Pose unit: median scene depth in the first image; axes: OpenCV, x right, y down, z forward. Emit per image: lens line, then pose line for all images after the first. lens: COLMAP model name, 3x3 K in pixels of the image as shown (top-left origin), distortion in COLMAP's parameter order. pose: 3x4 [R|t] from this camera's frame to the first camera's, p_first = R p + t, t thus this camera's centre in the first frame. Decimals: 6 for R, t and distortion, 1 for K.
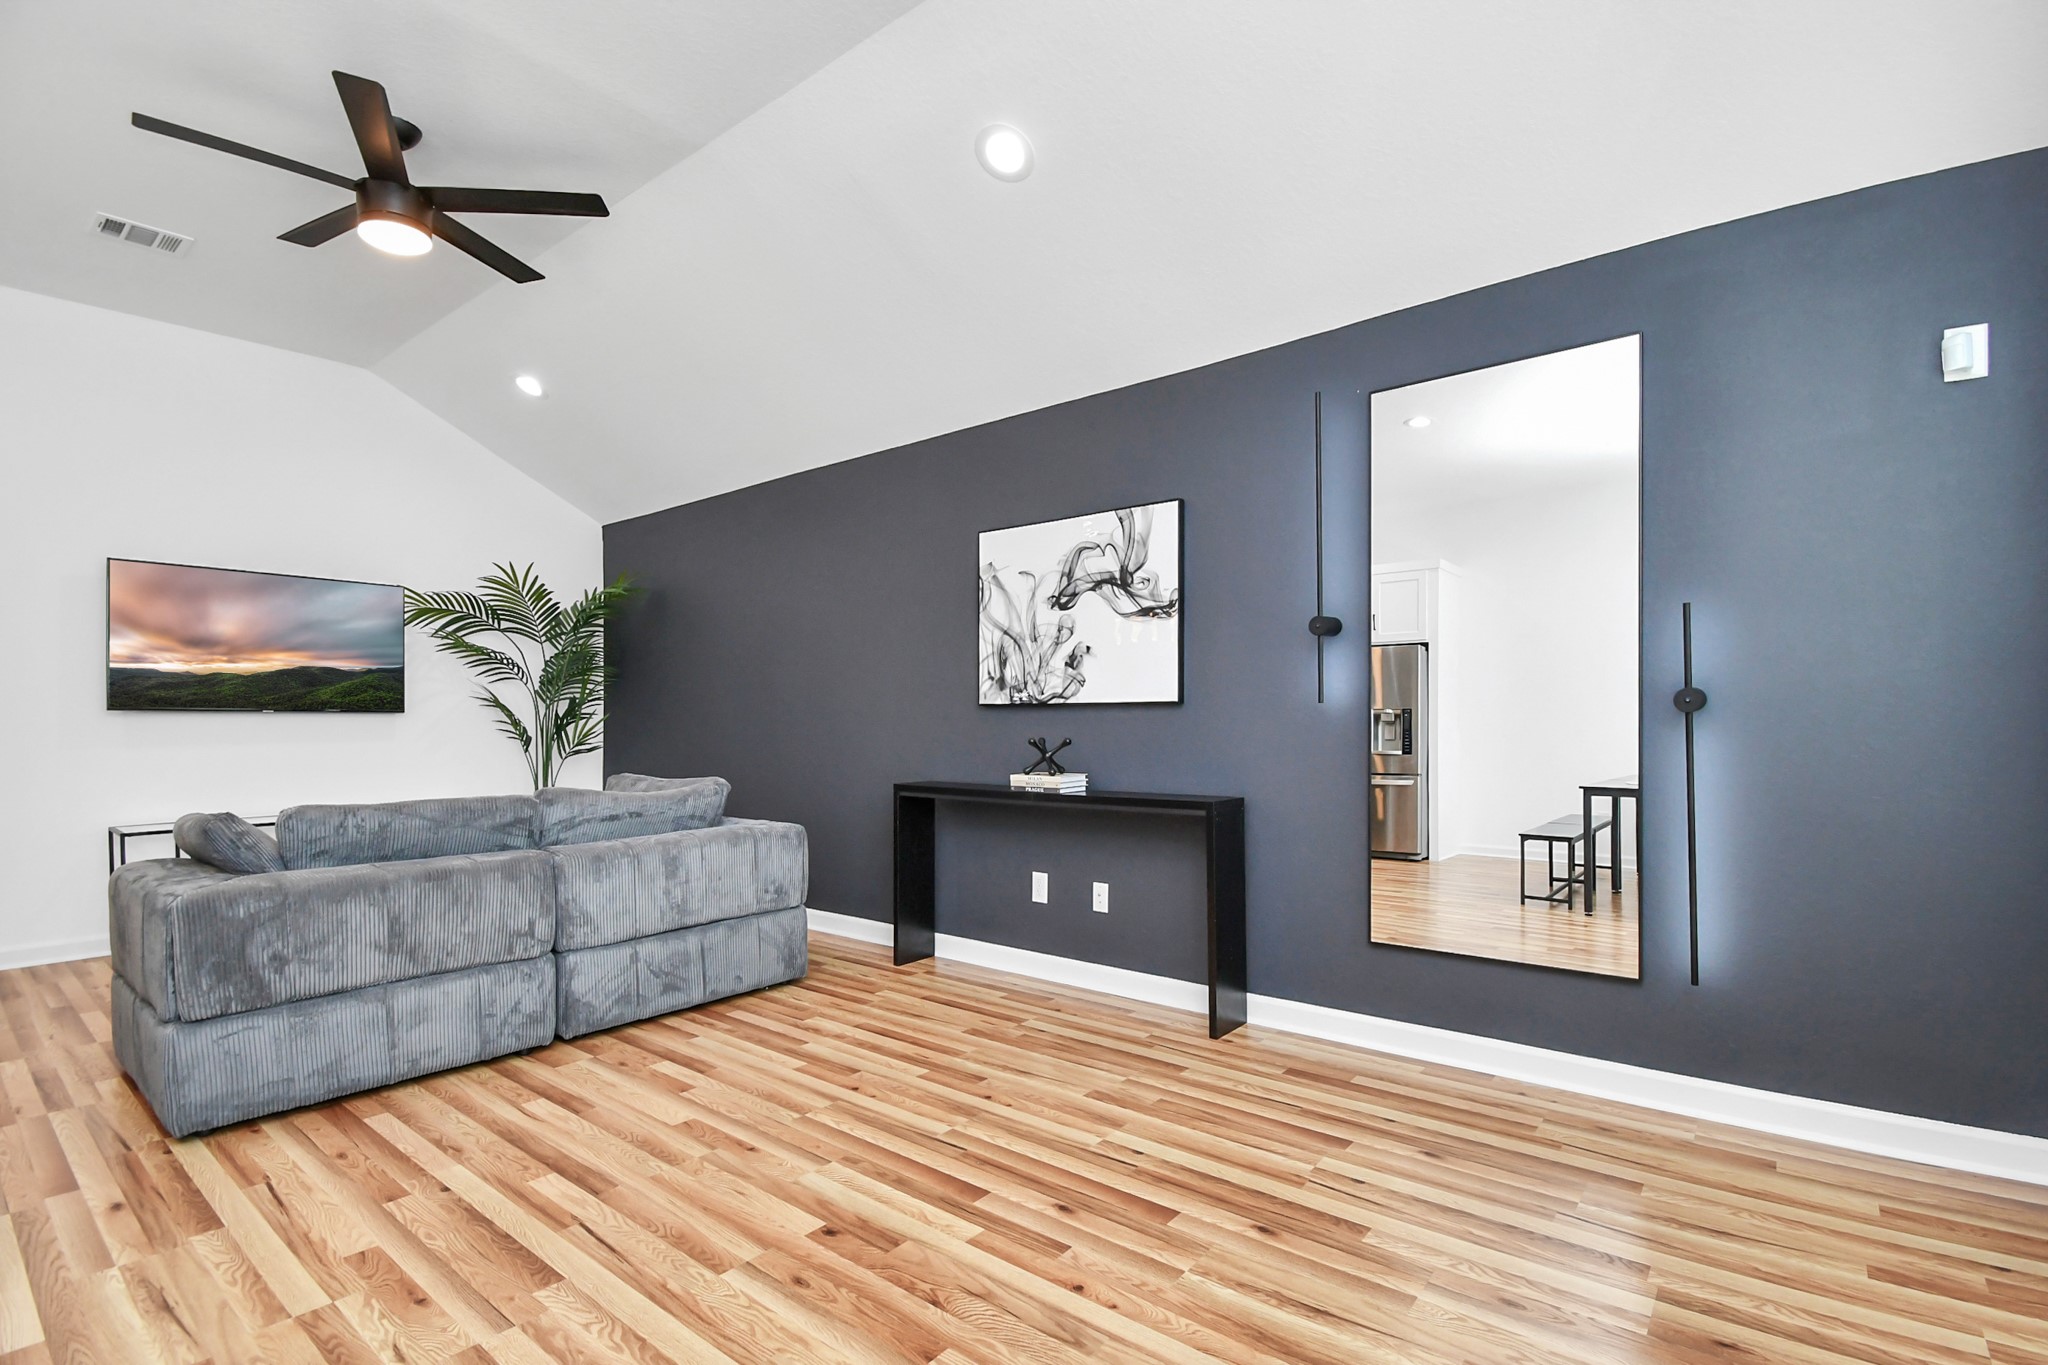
lens RADIAL K [[941.7, 0, 1033.5], [0, 941.7, 712.6], [0, 0, 1]] dist [0.000655, -0.000381]
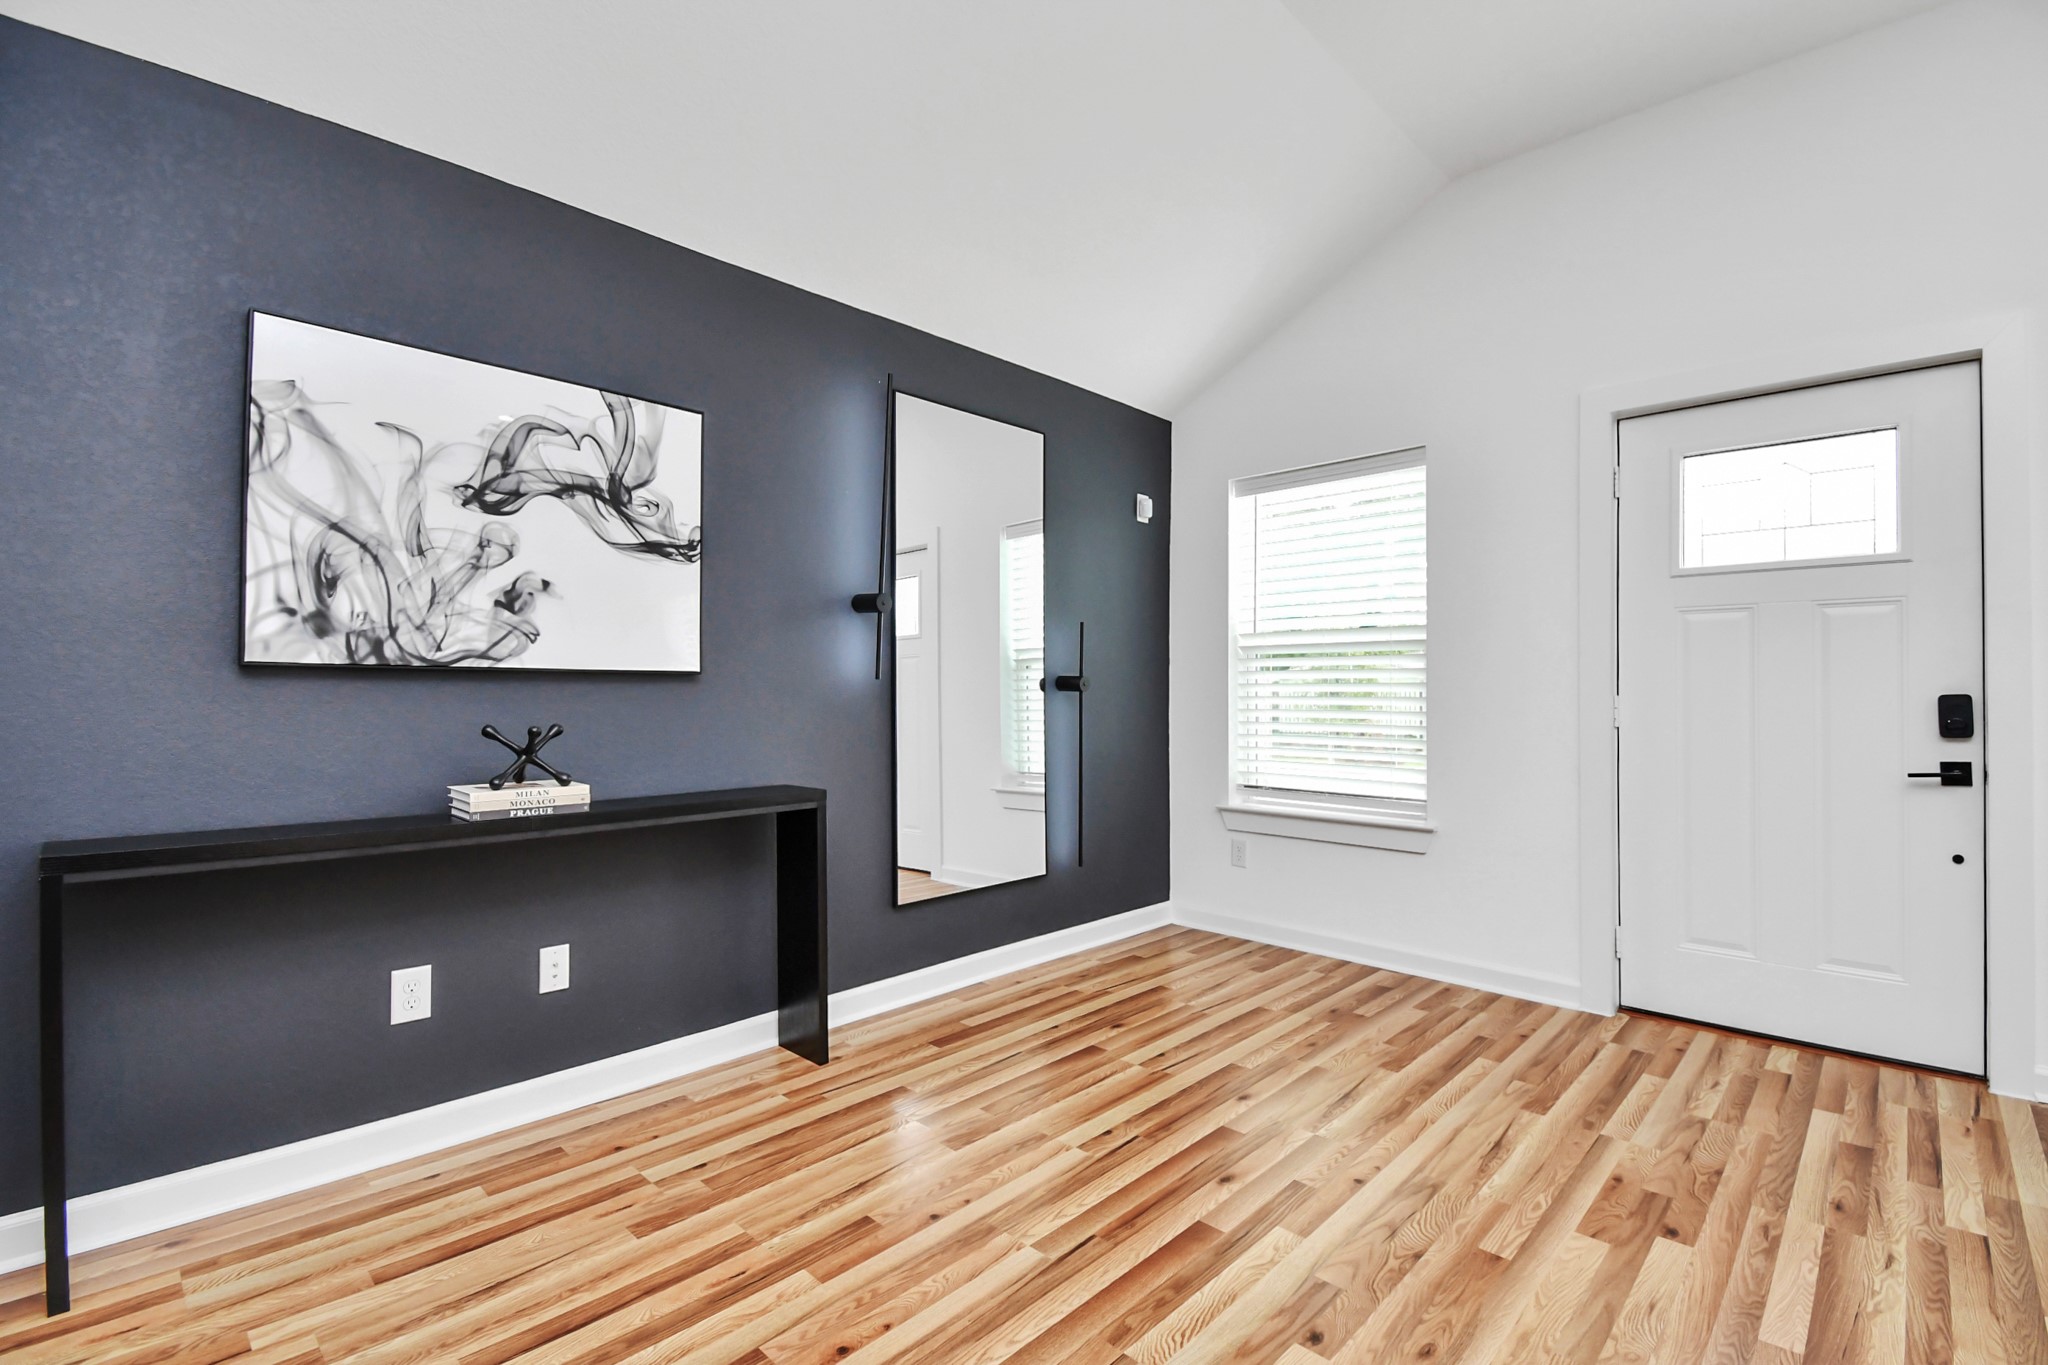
lens RADIAL K [[928.3, 0, 1021.2], [0, 928.3, 673.5], [0, 0, 1]] dist [0.001299, -0.000394]
pose [[0.086989, 0.026068, 0.995868, -0.556009], [-0.008889, 0.999638, -0.025390, 0.006173], [-0.996170, -0.006644, 0.087189, 0.635663]]
